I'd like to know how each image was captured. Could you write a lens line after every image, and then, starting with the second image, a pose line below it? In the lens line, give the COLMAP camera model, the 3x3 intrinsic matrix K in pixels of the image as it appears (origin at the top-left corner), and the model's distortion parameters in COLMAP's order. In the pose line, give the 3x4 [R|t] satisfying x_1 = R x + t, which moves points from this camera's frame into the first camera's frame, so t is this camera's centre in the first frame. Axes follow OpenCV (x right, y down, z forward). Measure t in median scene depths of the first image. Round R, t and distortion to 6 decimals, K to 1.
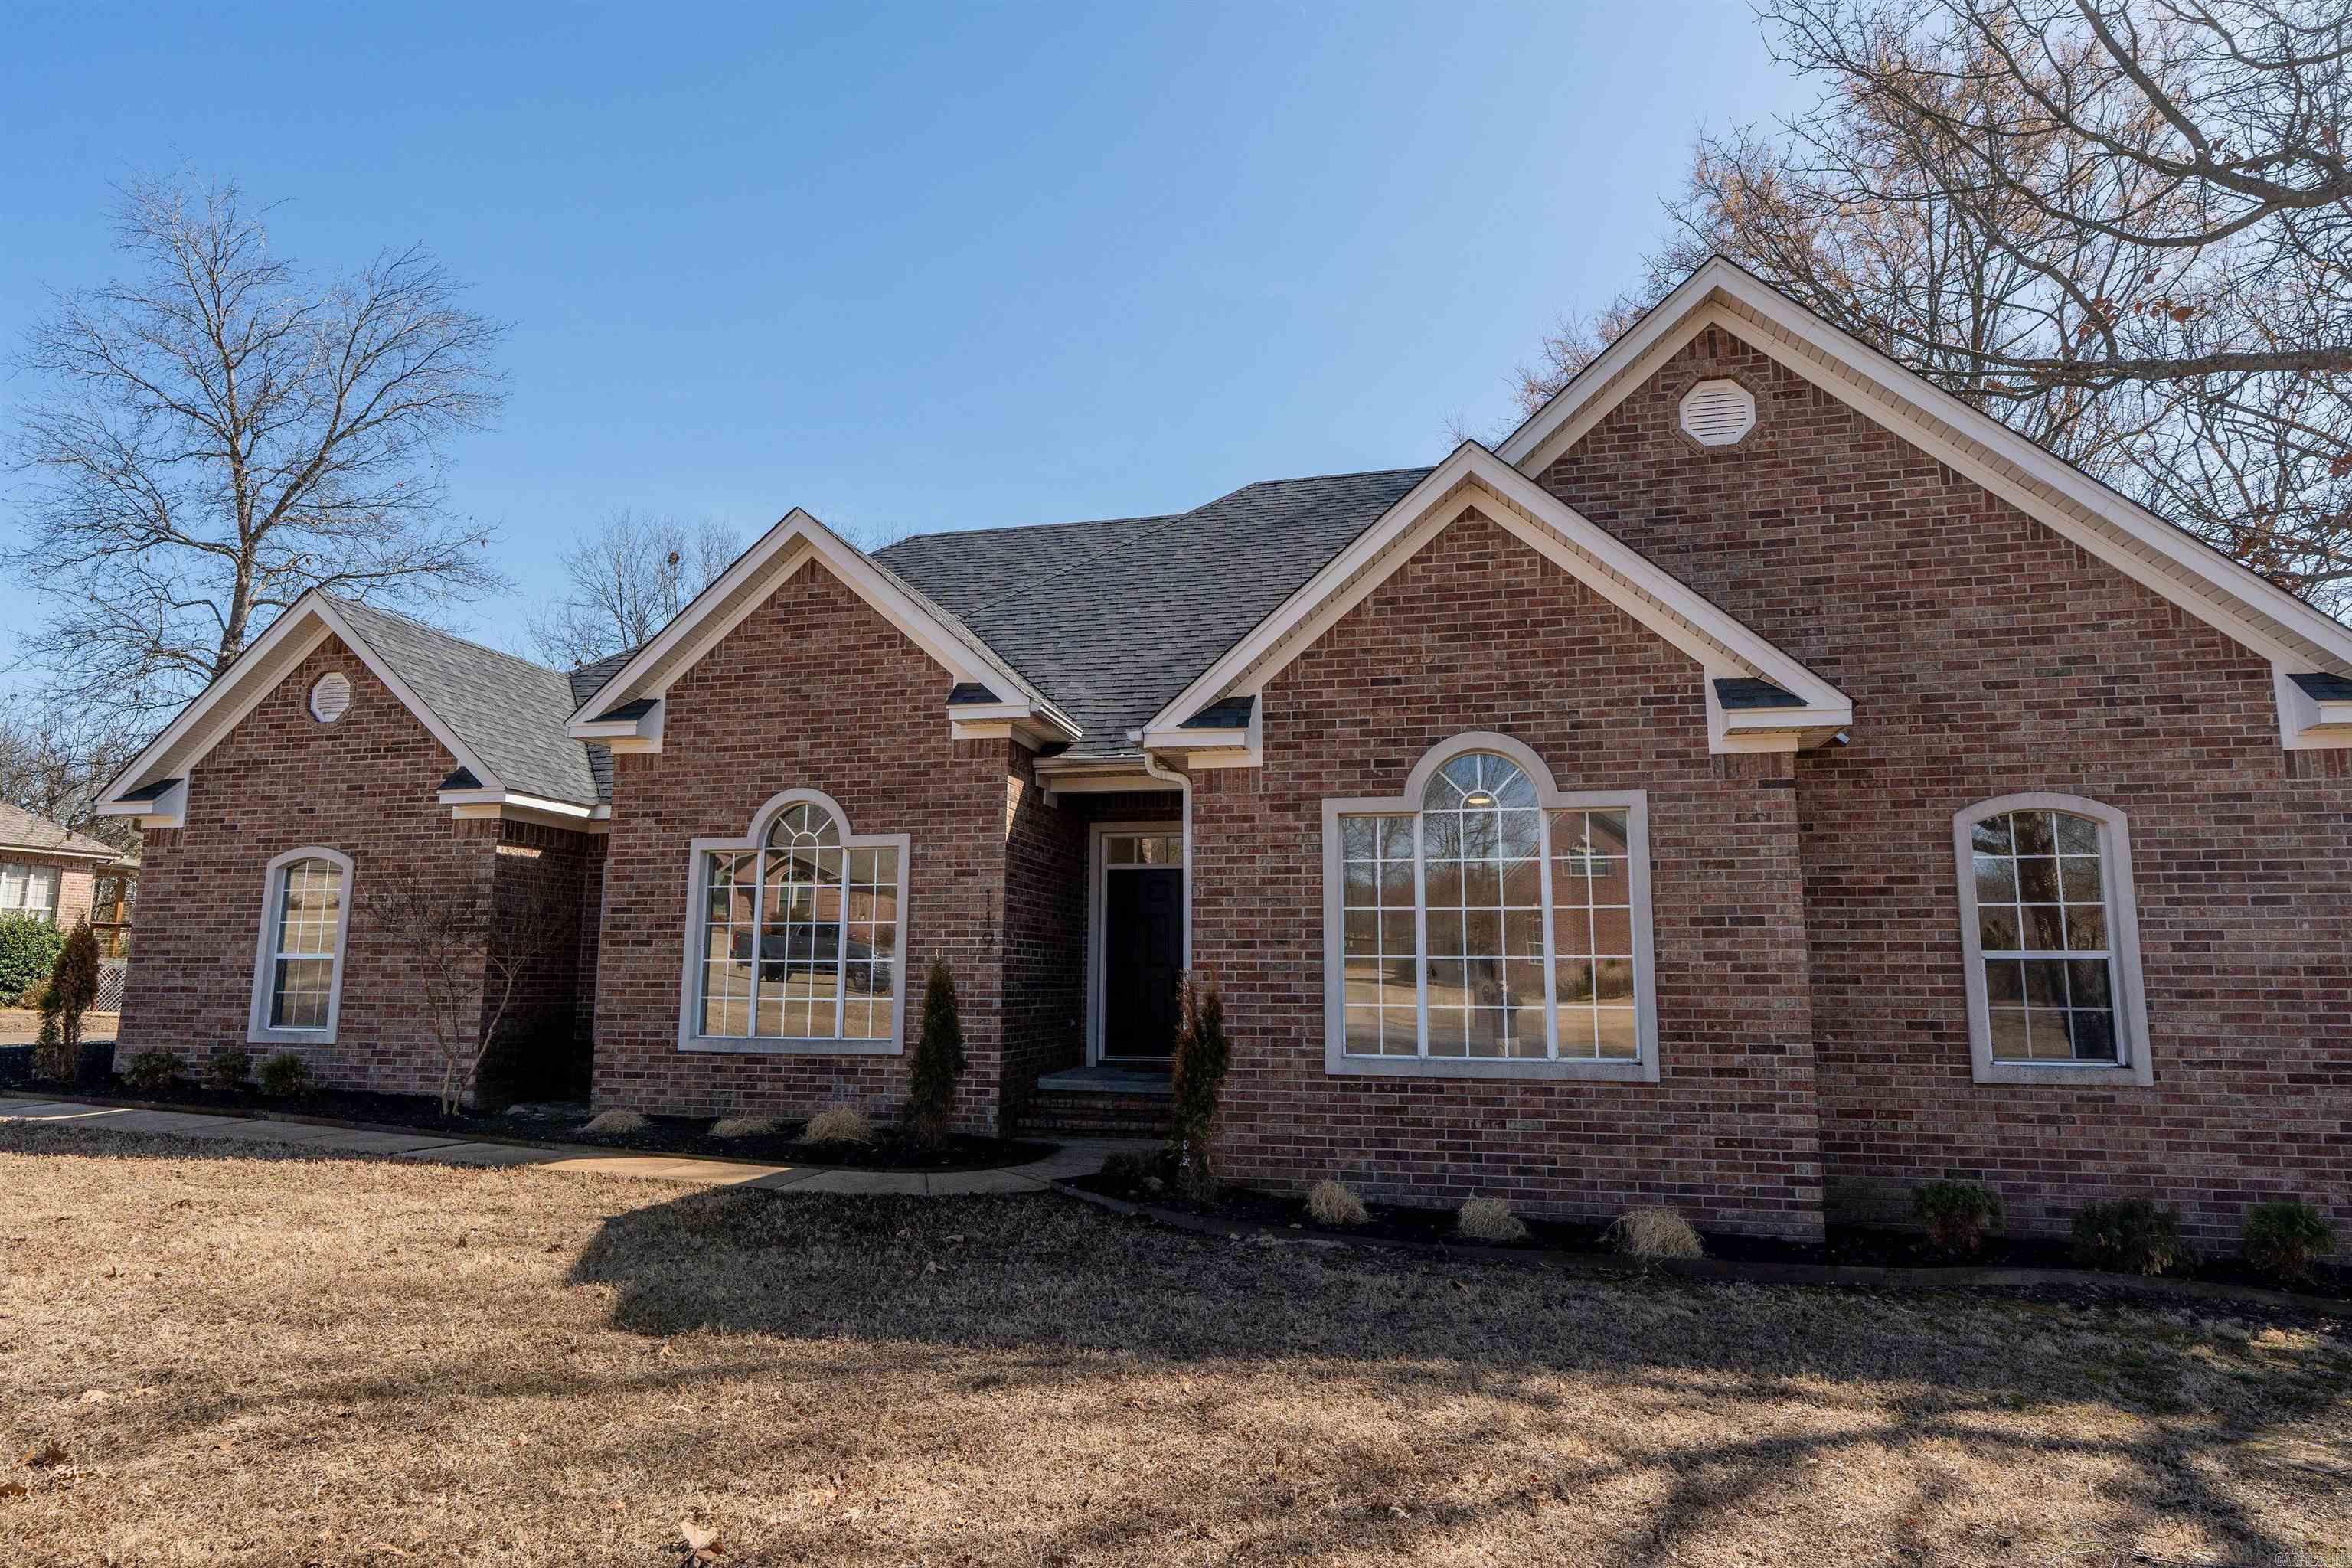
lens RADIAL K [[1270.4, 0, 1169.8], [0, 1270.4, 787.8], [0, 0, 1]] dist [-0.004004, 0.001407]
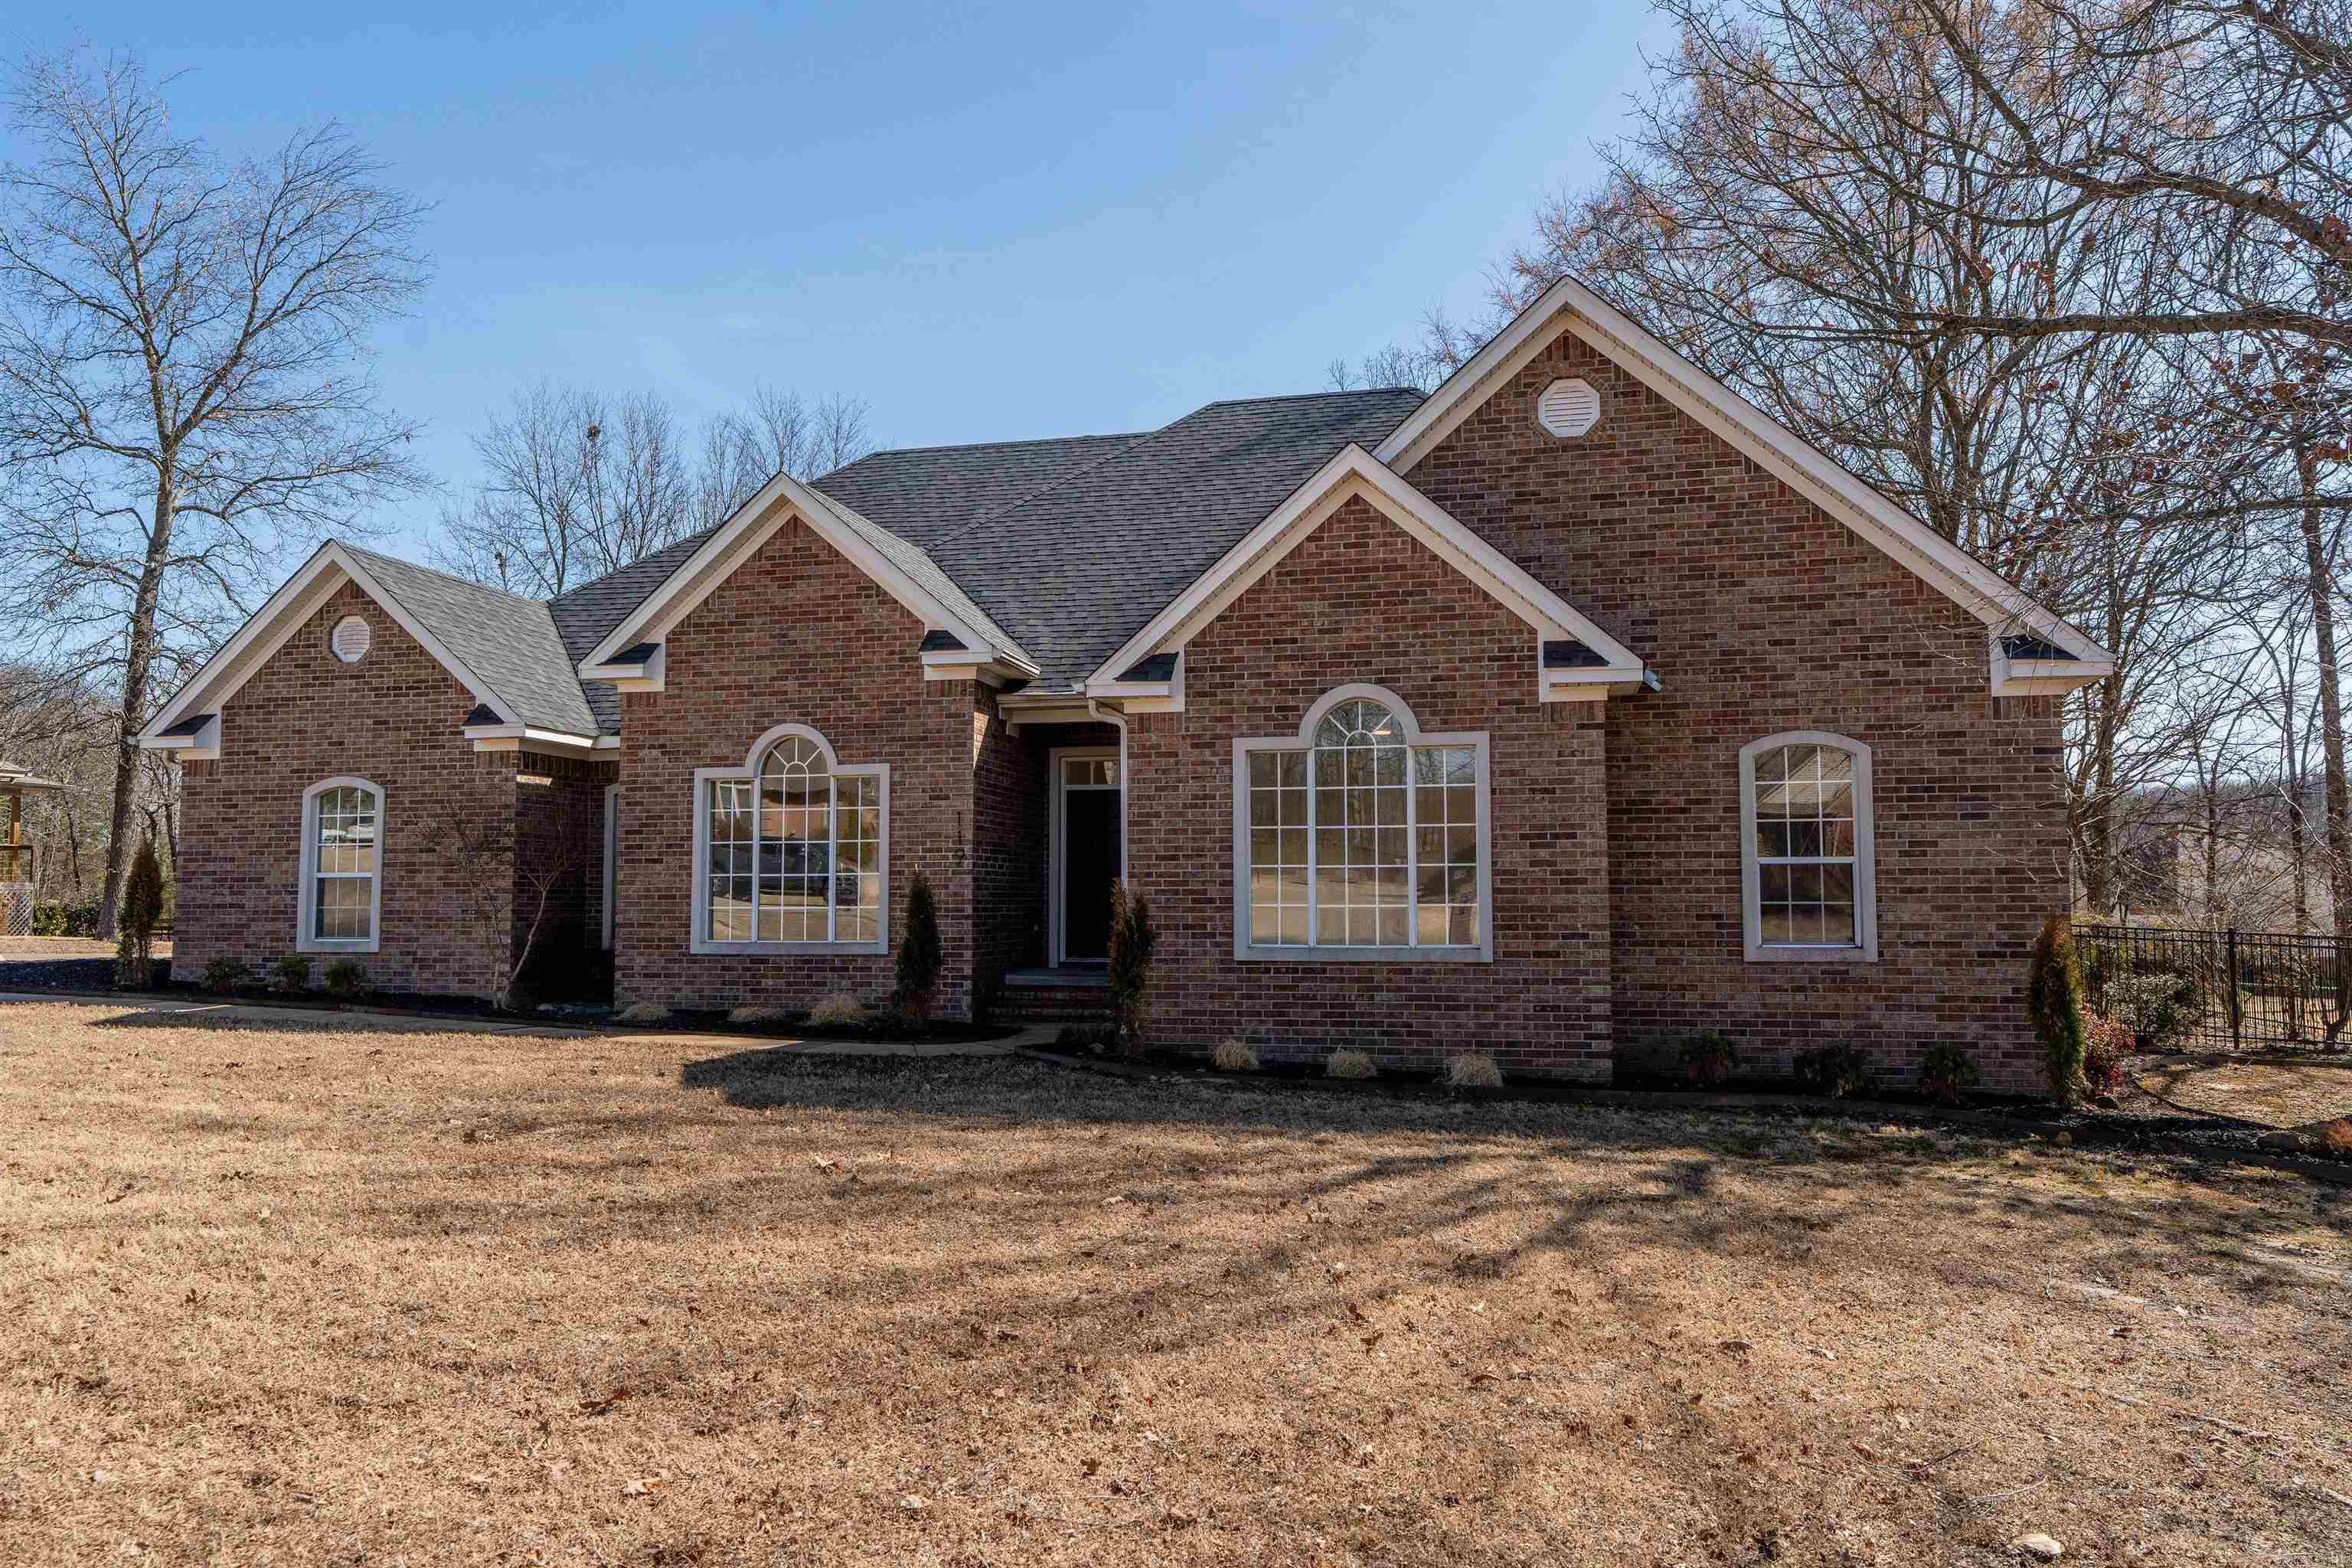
lens RADIAL K [[1531.8, 0, 1177.5], [0, 1531.8, 784.6], [0, 0, 1]] dist [-0.002985, 0.002486]
pose [[0.999948, -0.008258, 0.005925, 0.046067], [0.007788, 0.997127, 0.075346, -0.046611], [-0.006530, -0.075296, 0.997140, -0.376187]]
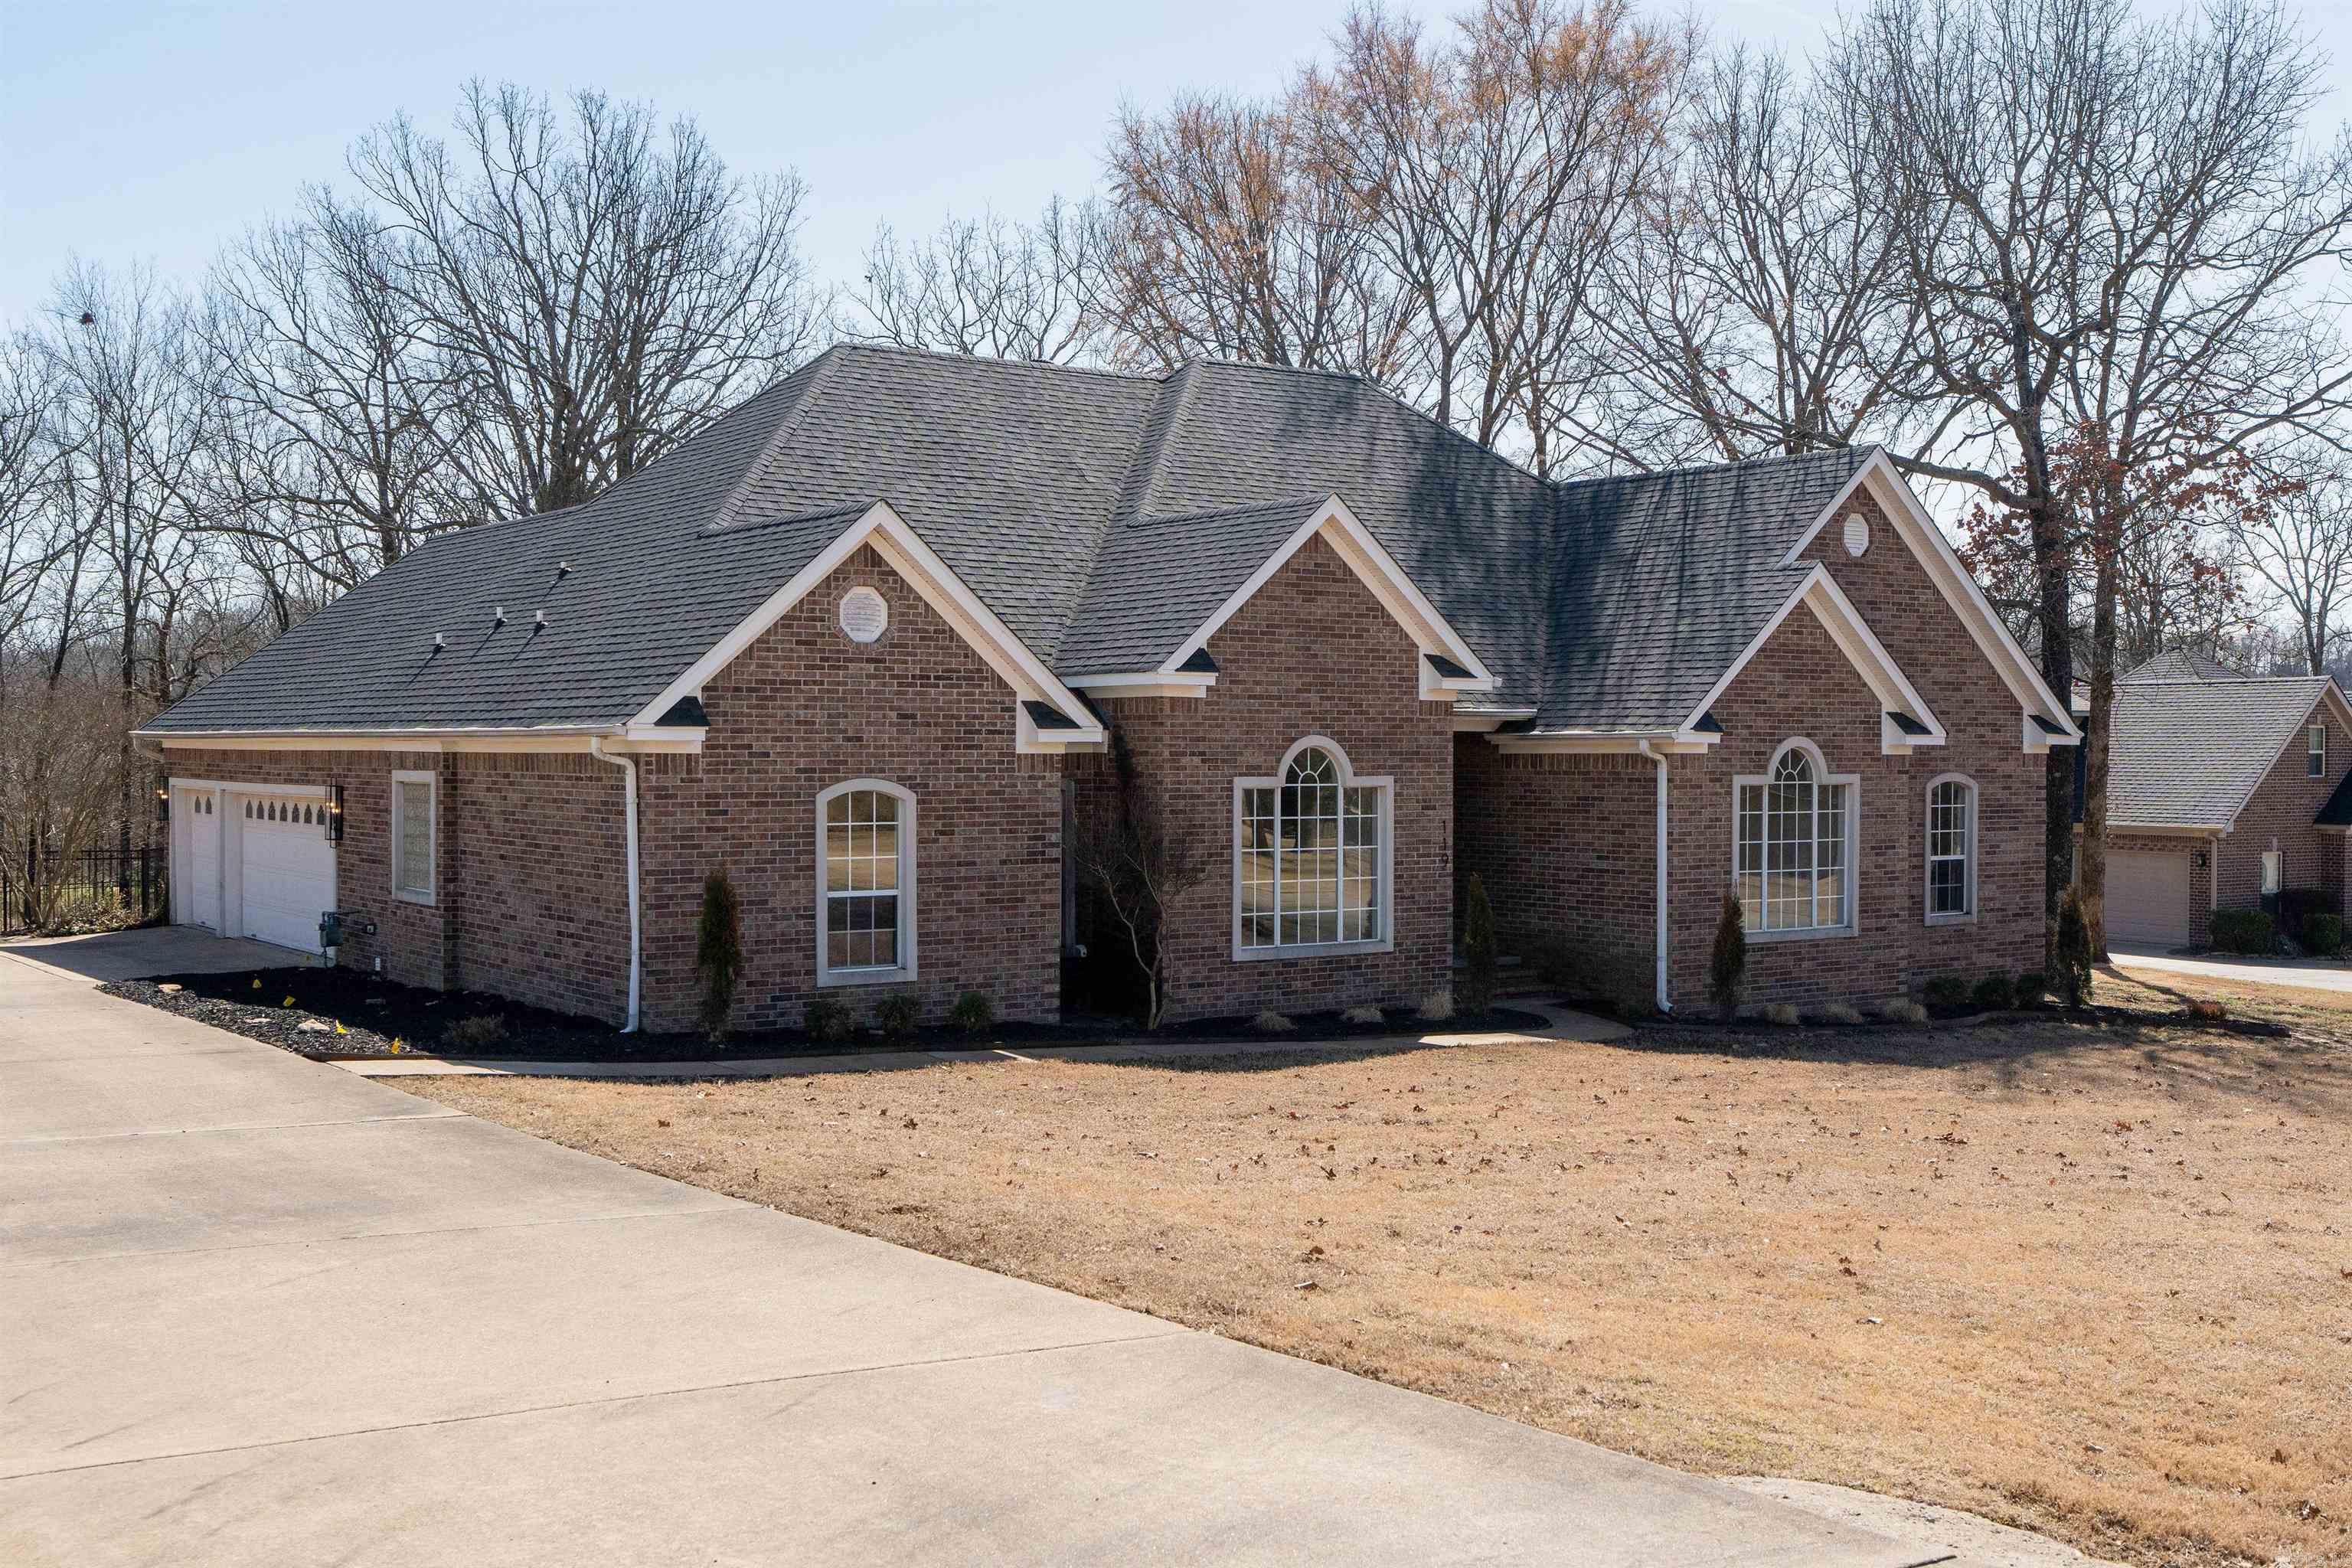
lens RADIAL K [[2467.1, 0, 1178.4], [0, 2467.1, 781.4], [0, 0, 1]] dist [0.017765, 0.000000]
pose [[0.663255, -0.012716, 0.748285, -2.134732], [-0.108624, 0.987632, 0.113064, -0.206651], [-0.740468, -0.156271, 0.653671, -0.411553]]
